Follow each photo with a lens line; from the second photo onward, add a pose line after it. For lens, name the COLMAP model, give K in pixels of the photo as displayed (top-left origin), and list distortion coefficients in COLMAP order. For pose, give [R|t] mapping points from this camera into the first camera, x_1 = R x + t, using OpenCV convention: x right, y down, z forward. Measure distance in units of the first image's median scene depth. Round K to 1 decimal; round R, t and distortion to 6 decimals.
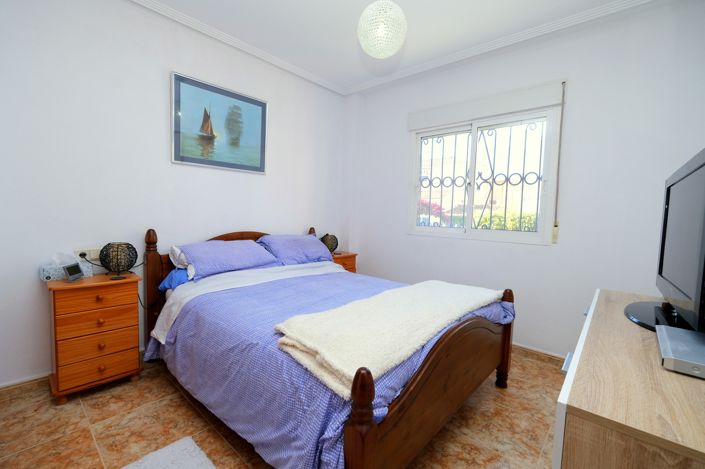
lens RADIAL K [[307.1, 0, 349.9], [0, 307.1, 234.2], [0, 0, 1]] dist [-0.004501, 0.000792]
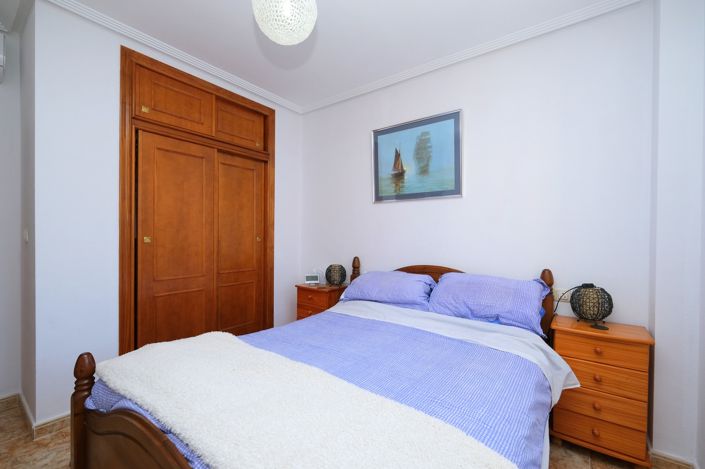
lens RADIAL K [[307.1, 0, 349.0], [0, 307.1, 237.5], [0, 0, 1]] dist [-0.004501, 0.000792]
pose [[0.094652, -0.016449, -0.995375, 0.567825], [-0.062747, 0.997777, -0.022455, -0.058901], [0.993531, 0.064583, 0.093409, 0.726787]]
